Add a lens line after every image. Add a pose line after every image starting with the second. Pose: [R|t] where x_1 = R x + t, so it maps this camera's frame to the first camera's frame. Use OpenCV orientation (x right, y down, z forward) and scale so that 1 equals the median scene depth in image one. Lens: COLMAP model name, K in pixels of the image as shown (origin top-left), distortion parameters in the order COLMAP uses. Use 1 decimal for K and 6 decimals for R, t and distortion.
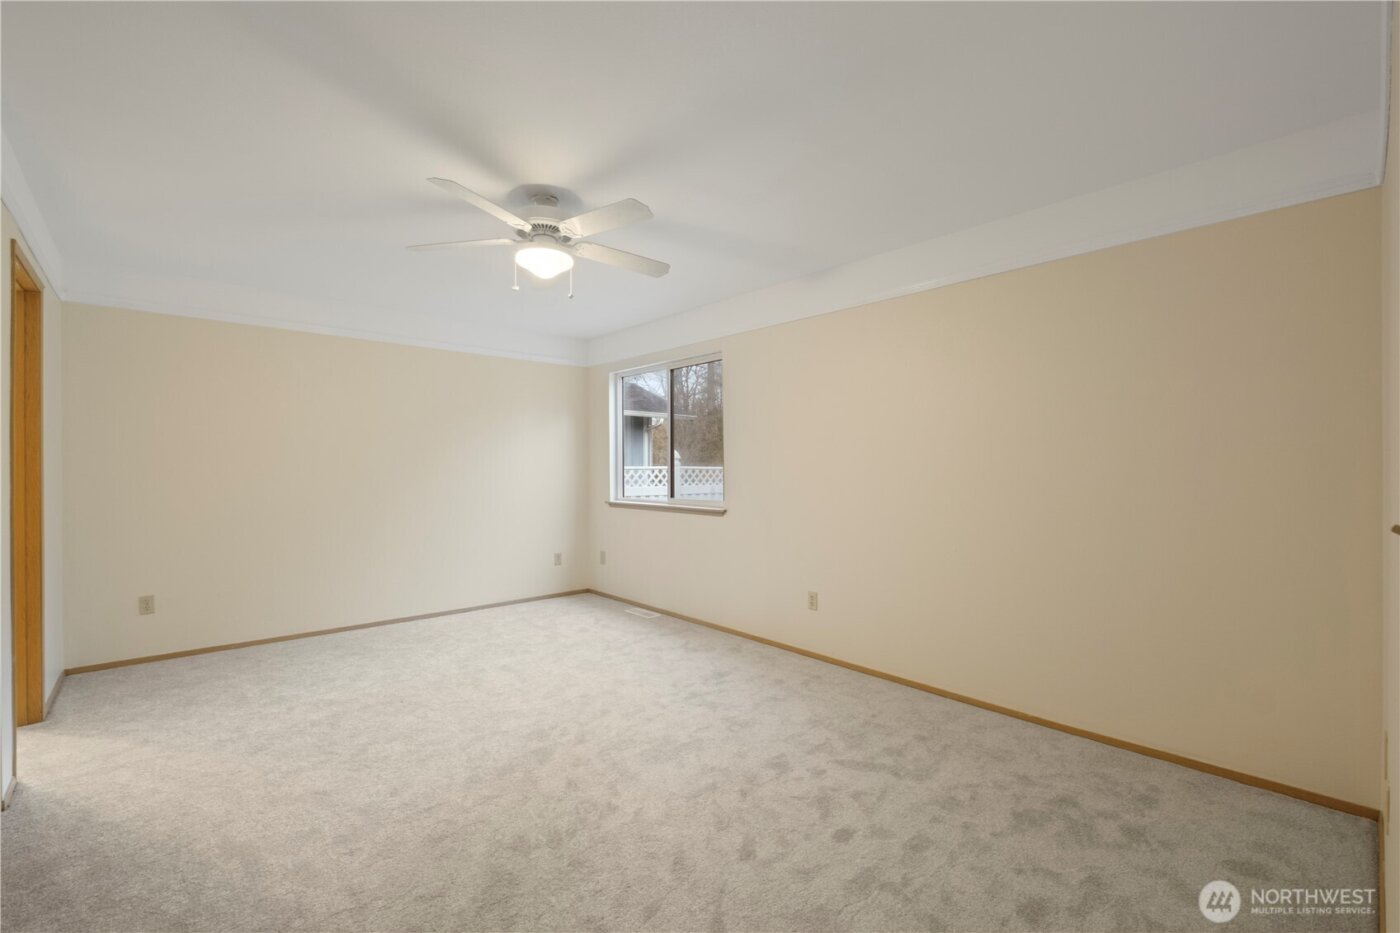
lens RADIAL K [[607.3, 0, 699.0], [0, 607.3, 466.1], [0, 0, 1]] dist [0.002100, -0.005640]
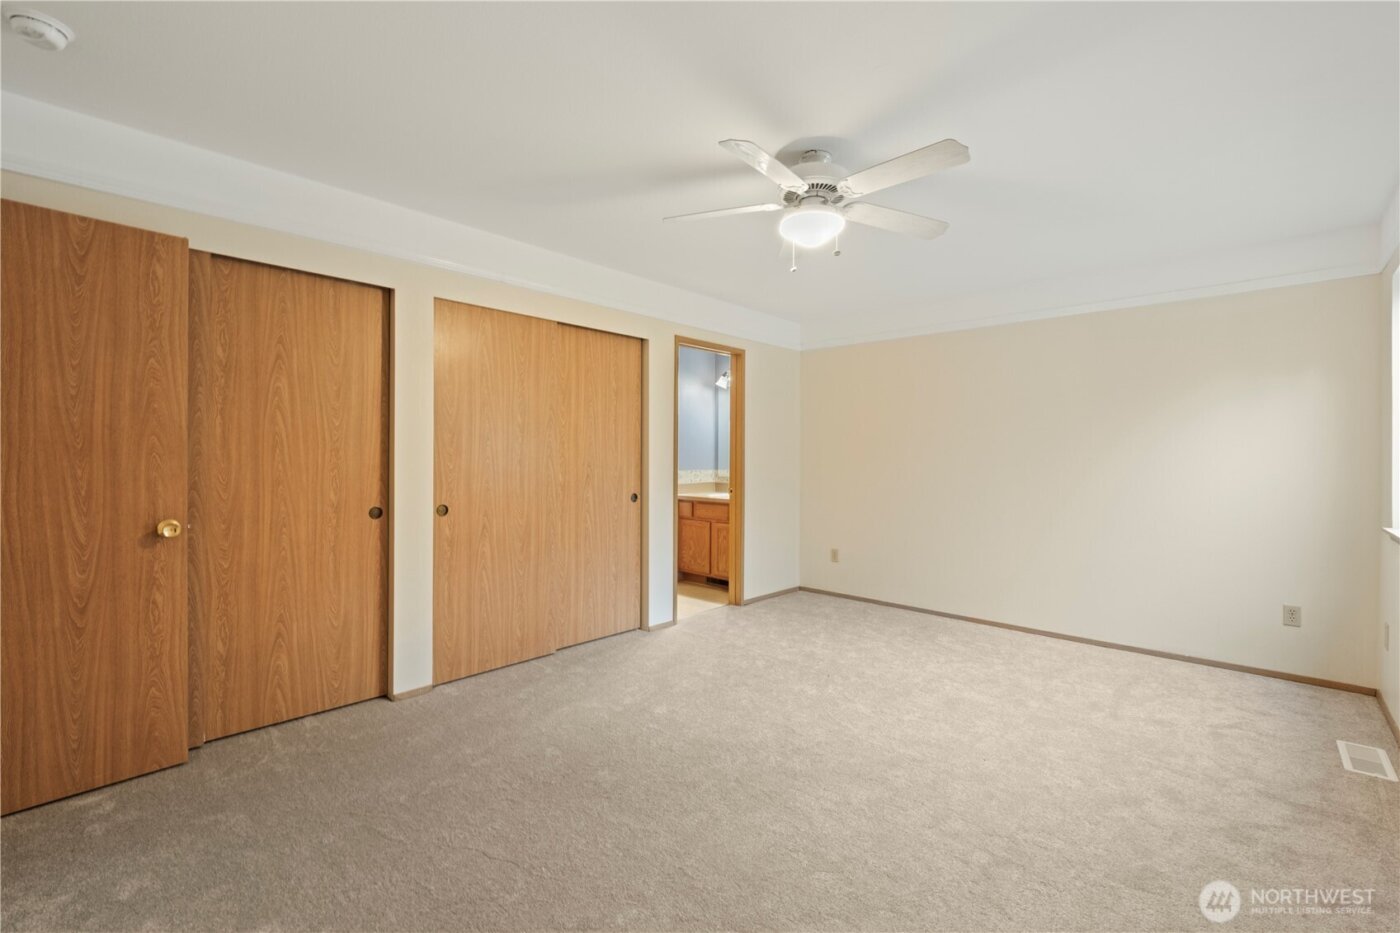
lens RADIAL K [[607.3, 0, 693.9], [0, 607.3, 468.3], [0, 0, 1]] dist [0.002100, -0.005640]
pose [[0.073310, 0.022302, -0.997060, 0.475797], [-0.002560, 0.999751, 0.022174, -0.003868], [0.997306, 0.000927, 0.073349, 0.579164]]
